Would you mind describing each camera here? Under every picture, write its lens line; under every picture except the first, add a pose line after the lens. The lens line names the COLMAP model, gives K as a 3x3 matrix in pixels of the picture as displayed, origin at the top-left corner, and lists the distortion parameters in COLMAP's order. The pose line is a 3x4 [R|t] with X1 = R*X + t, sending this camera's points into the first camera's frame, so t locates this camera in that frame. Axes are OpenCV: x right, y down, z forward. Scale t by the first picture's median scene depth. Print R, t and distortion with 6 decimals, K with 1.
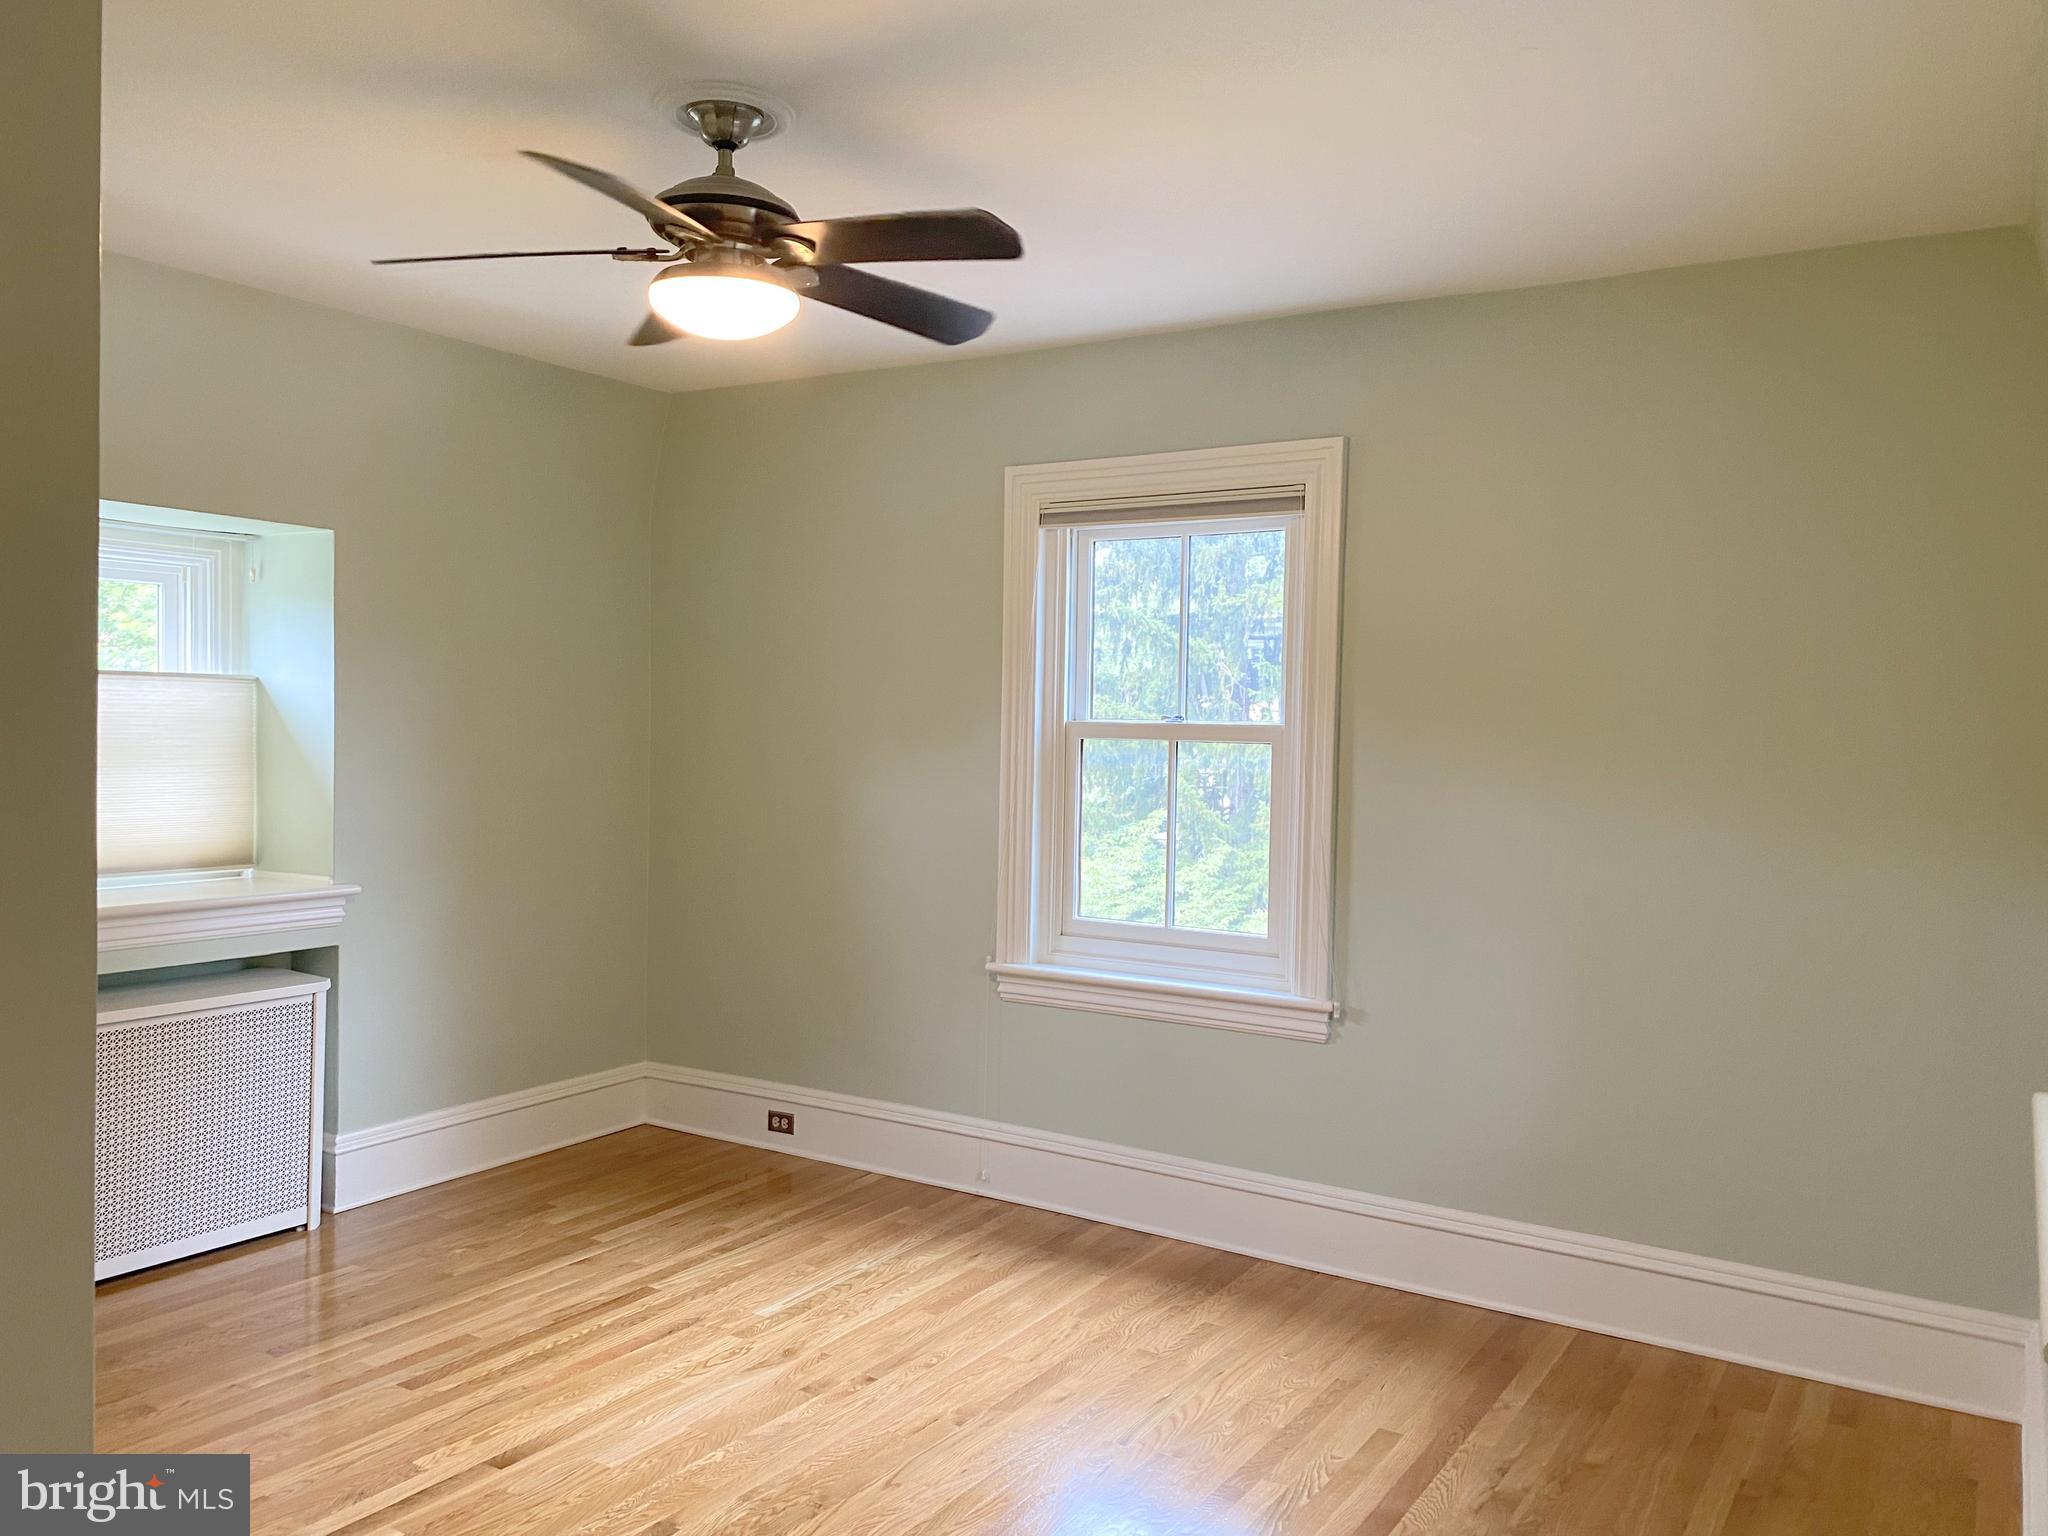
lens RADIAL K [[1592.8, 0, 1021.5], [0, 1592.8, 768.4], [0, 0, 1]] dist [0.013051, 0.004899]
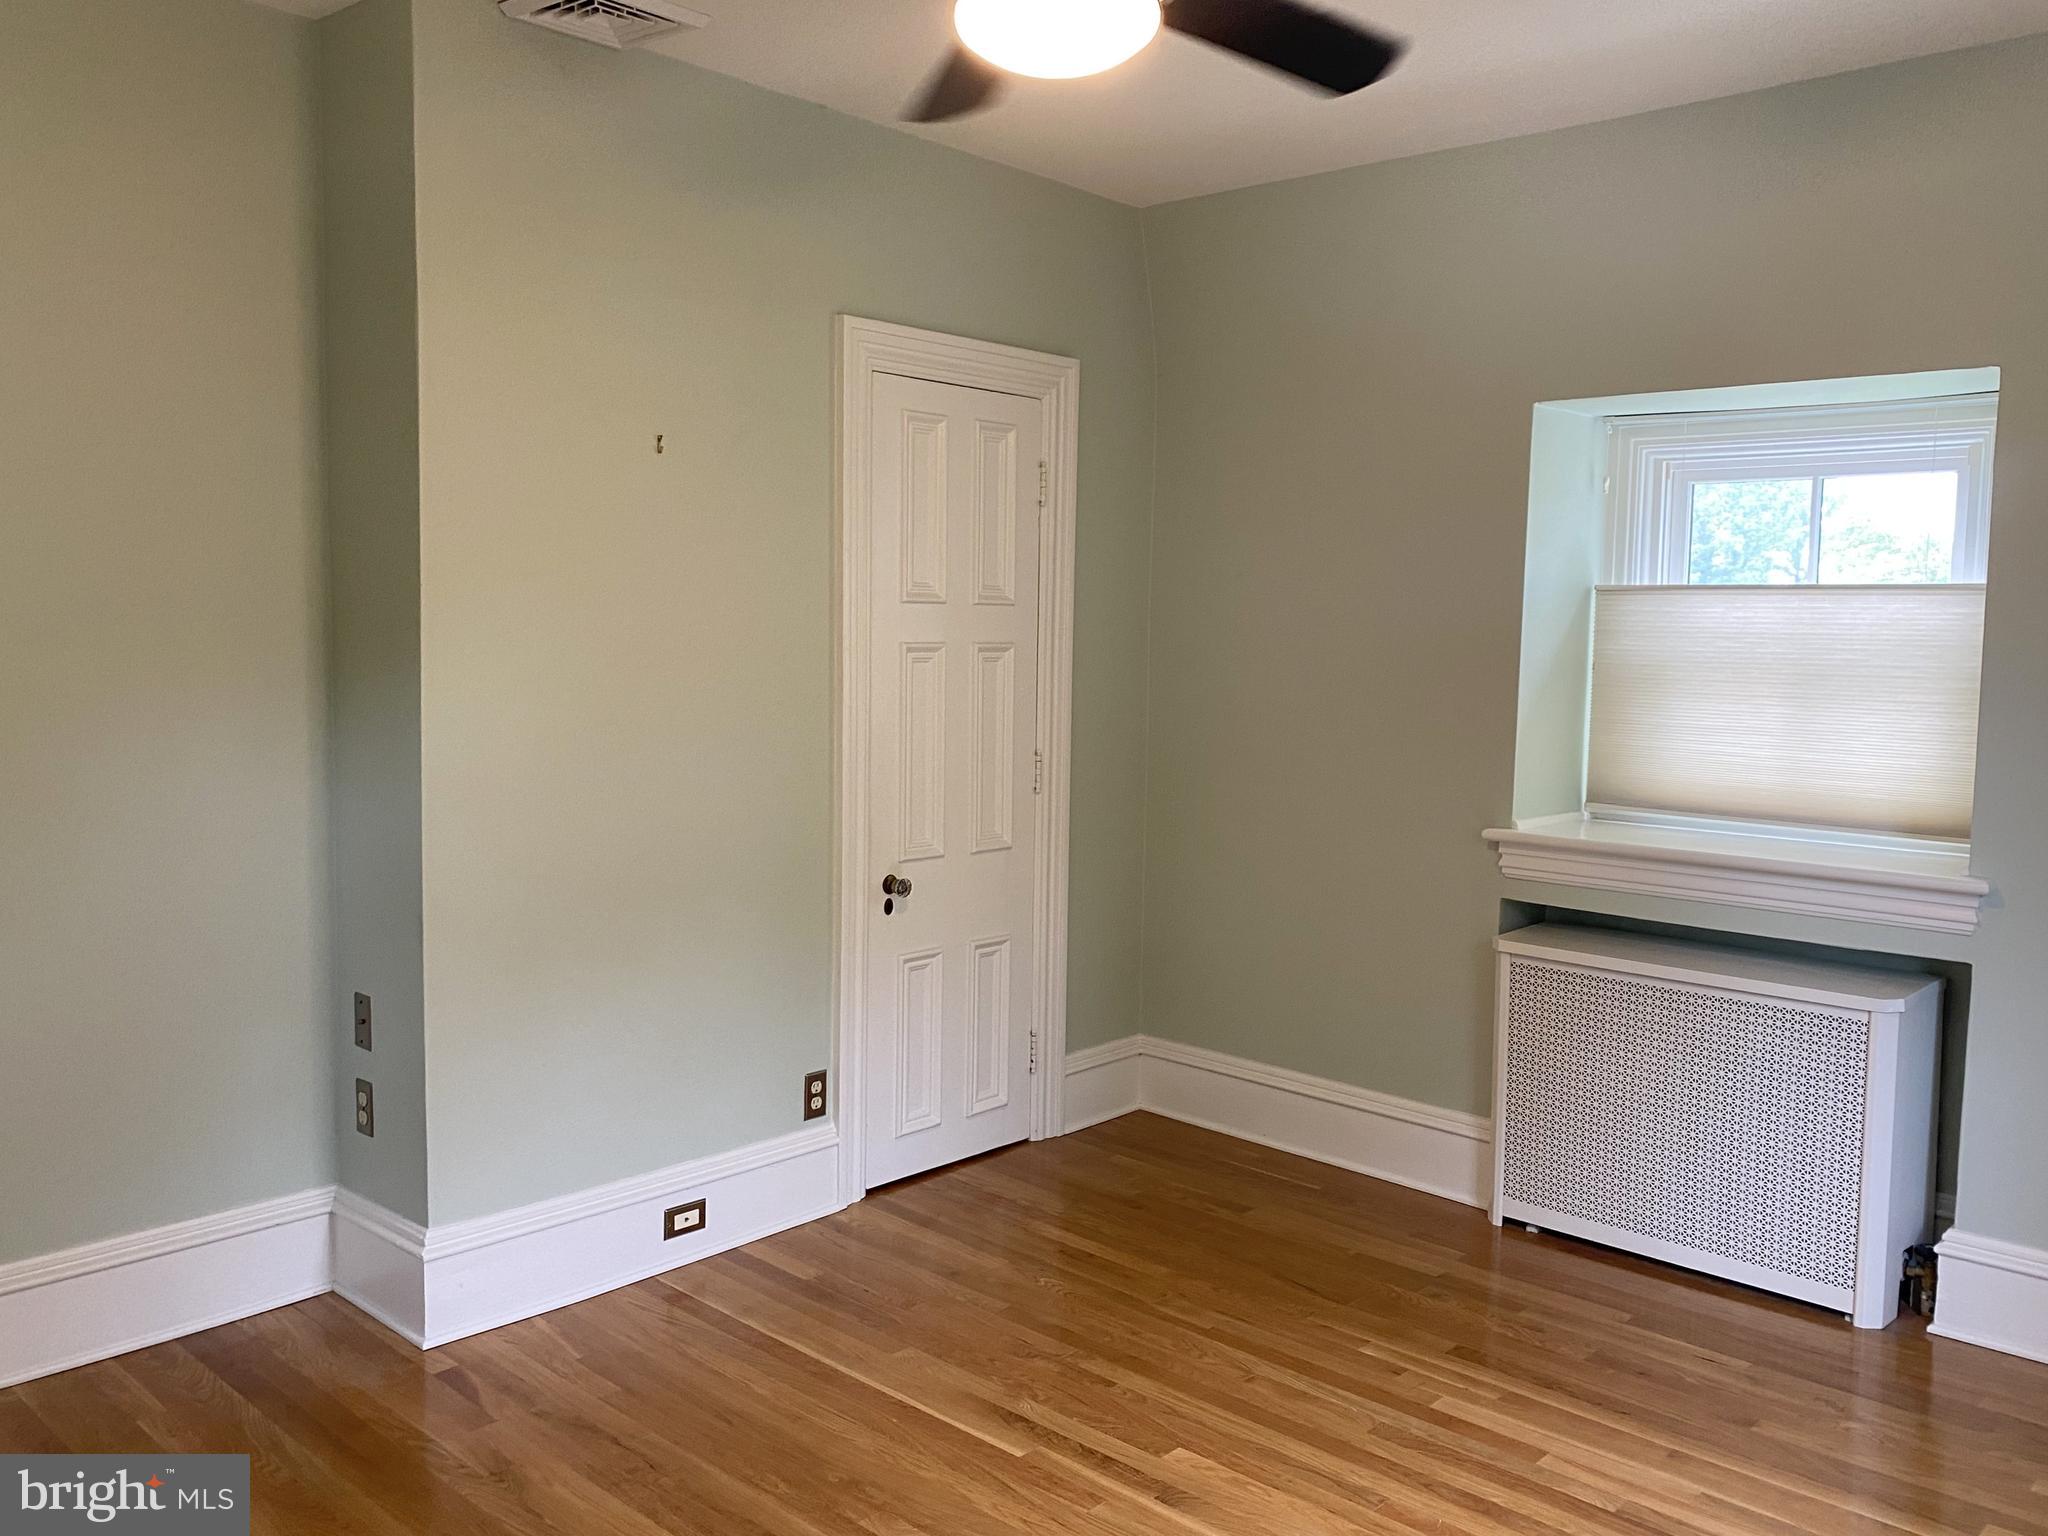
lens RADIAL K [[1592.8, 0, 1020.7], [0, 1592.8, 767.9], [0, 0, 1]] dist [0.013051, 0.004899]
pose [[-0.171717, 0.051454, -0.983802, 0.369246], [-0.056590, 0.996471, 0.061994, 0.006252], [0.983520, 0.066318, -0.168200, 0.787681]]
